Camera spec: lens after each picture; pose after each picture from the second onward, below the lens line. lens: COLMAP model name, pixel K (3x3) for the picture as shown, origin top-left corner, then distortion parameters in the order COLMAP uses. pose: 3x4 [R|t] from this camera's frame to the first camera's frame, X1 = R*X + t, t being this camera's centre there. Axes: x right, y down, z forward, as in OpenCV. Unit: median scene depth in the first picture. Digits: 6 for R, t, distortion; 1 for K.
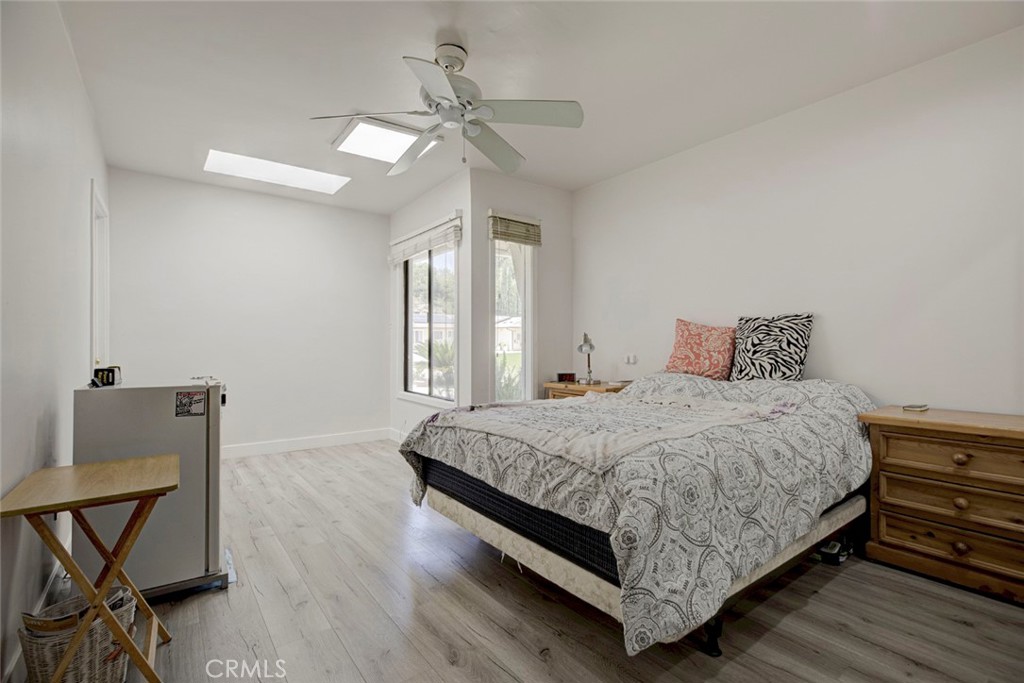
lens RADIAL K [[475.8, 0, 516.2], [0, 475.8, 341.9], [0, 0, 1]] dist [0.003139, -0.001125]
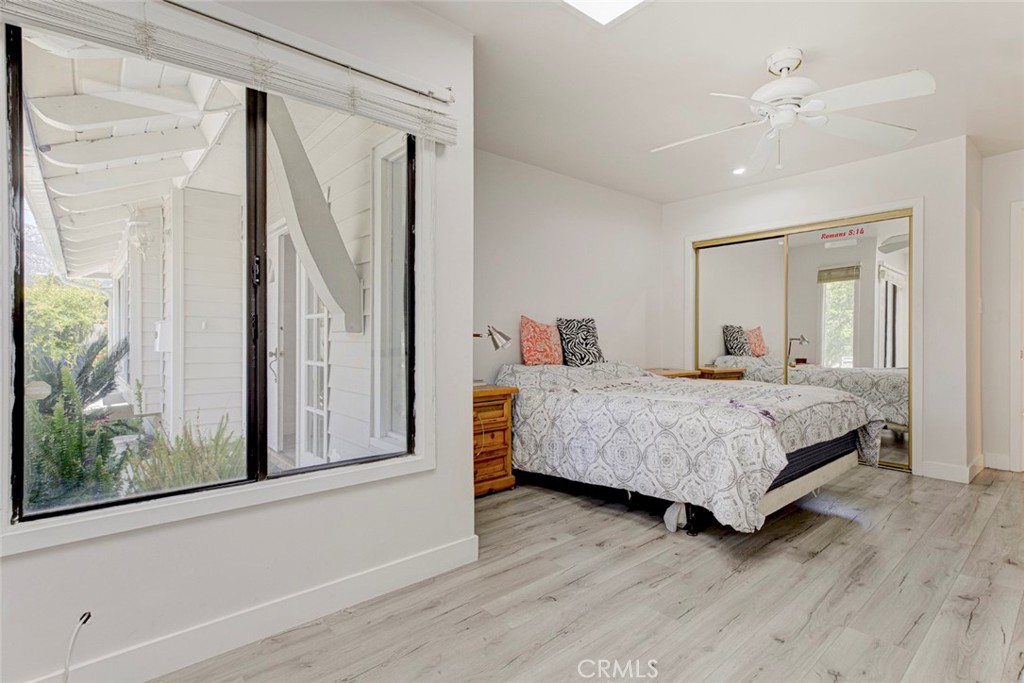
lens RADIAL K [[475.8, 0, 516.2], [0, 475.8, 343.0], [0, 0, 1]] dist [0.003139, -0.001125]
pose [[-0.053805, -0.006411, 0.998531, -0.894269], [0.001838, 0.999977, 0.006519, 0.007766], [-0.998550, 0.002186, -0.053792, 1.281655]]
